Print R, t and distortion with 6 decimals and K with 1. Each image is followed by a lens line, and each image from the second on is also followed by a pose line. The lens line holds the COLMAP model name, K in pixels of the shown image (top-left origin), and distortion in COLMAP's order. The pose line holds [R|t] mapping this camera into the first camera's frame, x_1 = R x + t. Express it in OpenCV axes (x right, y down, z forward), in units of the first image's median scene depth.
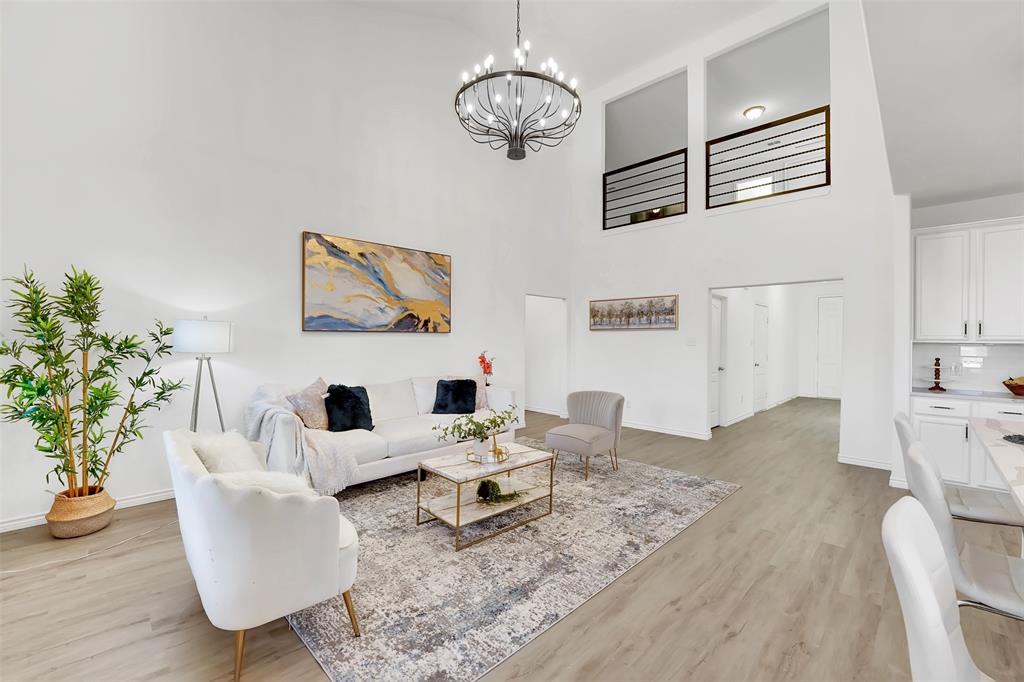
lens RADIAL K [[419.1, 0, 516.5], [0, 419.1, 339.7], [0, 0, 1]] dist [-0.023631, -0.000139]
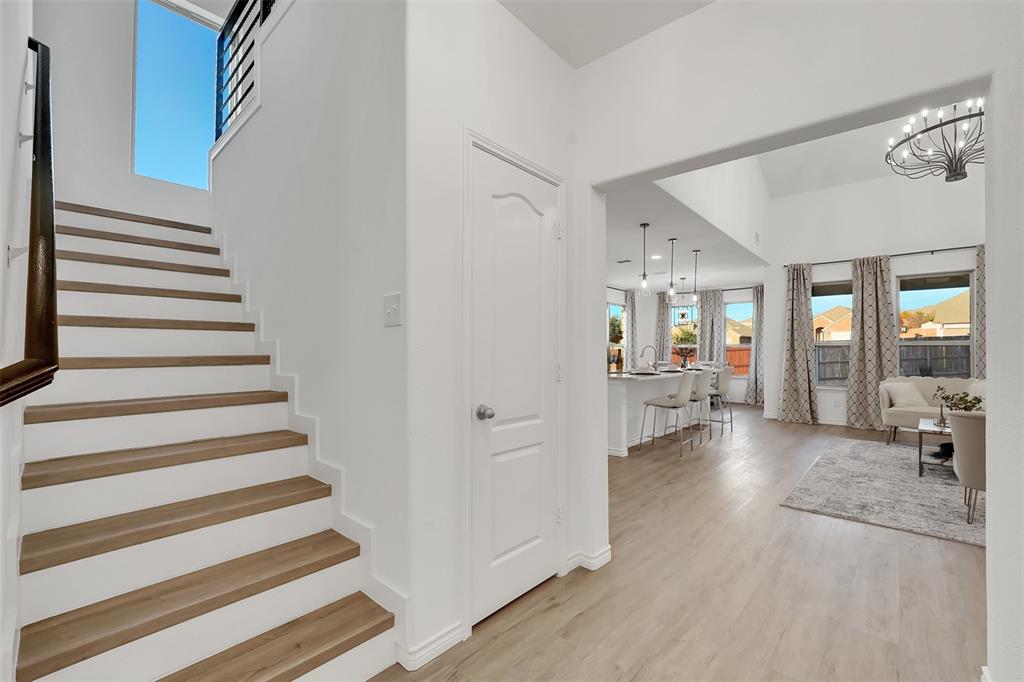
lens RADIAL K [[441.0, 0, 512.5], [0, 441.0, 348.5], [0, 0, 1]] dist [-0.024512, 0.001059]
pose [[-0.998648, -0.011038, -0.050795, 1.041051], [-0.010776, 0.999927, -0.005436, 0.046907], [0.050851, -0.004881, -0.998694, 1.708499]]
